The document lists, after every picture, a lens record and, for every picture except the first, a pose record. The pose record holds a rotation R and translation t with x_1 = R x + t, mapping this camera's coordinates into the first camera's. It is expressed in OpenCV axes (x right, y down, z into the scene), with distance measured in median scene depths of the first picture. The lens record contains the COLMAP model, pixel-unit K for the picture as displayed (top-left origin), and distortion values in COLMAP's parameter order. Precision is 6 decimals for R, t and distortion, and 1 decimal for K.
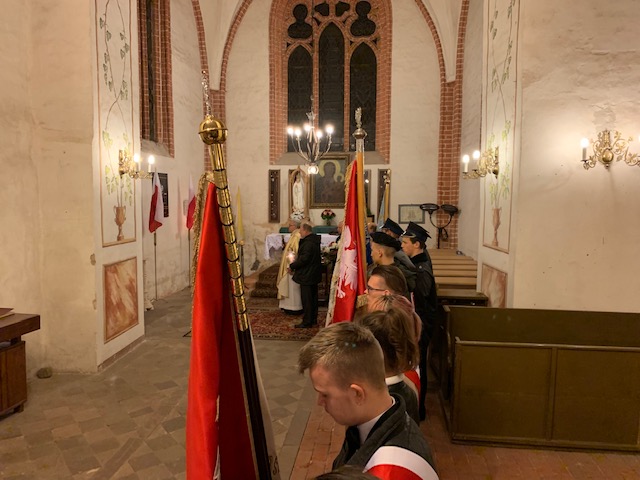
lens RADIAL K [[492.2, 0, 305.5], [0, 492.2, 242.6], [0, 0, 1]] dist [0.023906, -0.019838]
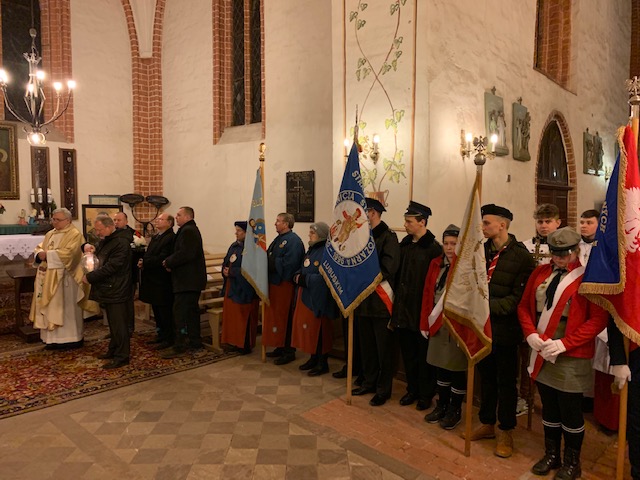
lens RADIAL K [[492.2, 0, 320.5], [0, 492.2, 239.2], [0, 0, 1]] dist [0.023906, -0.019838]
pose [[0.572777, -0.057381, 0.817700, -0.292785], [0.066321, 0.997521, 0.023544, 0.000169], [-0.817024, 0.040745, 0.575162, 0.260527]]
